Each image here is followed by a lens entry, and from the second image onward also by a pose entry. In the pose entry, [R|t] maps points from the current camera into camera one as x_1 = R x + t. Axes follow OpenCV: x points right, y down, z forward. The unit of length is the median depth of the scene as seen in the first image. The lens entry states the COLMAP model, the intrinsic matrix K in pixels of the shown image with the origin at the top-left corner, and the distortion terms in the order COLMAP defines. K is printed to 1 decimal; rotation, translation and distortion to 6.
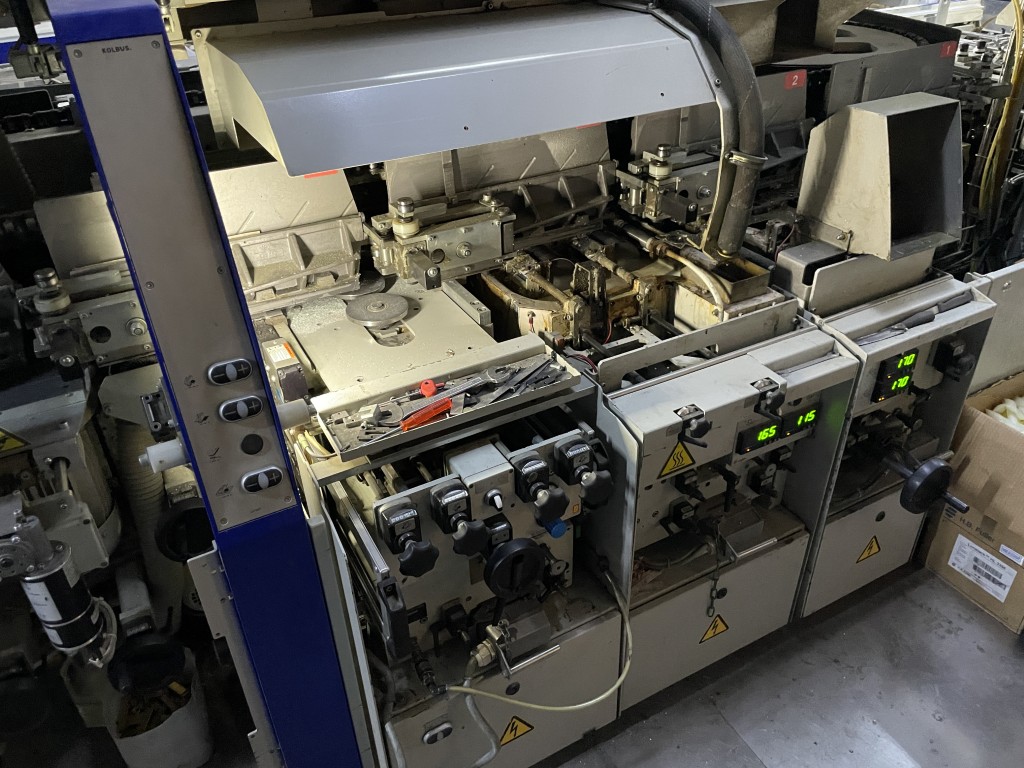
lens RADIAL K [[785.9, 0, 512.8], [0, 785.9, 384.0], [0, 0, 1]] dist [0.085576, -0.119997]
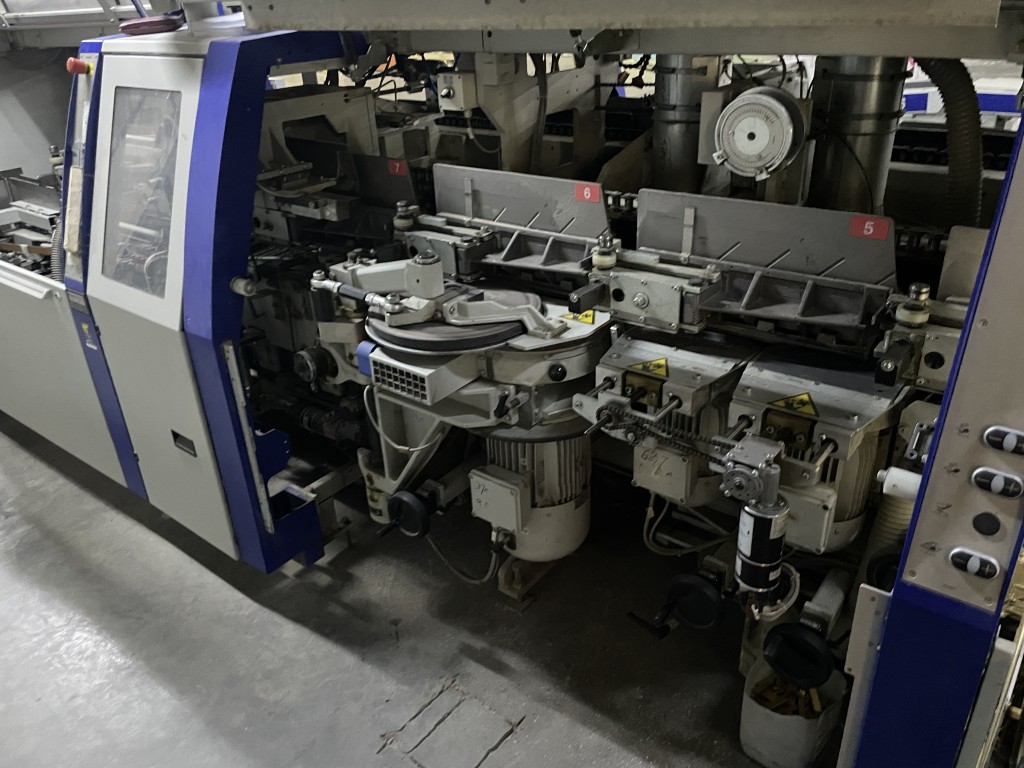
lens RADIAL K [[785.9, 0, 512.8], [0, 785.9, 384.0], [0, 0, 1]] dist [0.085576, -0.119997]
pose [[0.395244, 0.421267, -0.816282, 0.117272], [-0.473697, 0.854840, 0.211802, 0.003220], [0.787015, 0.302957, 0.537424, 0.042370]]
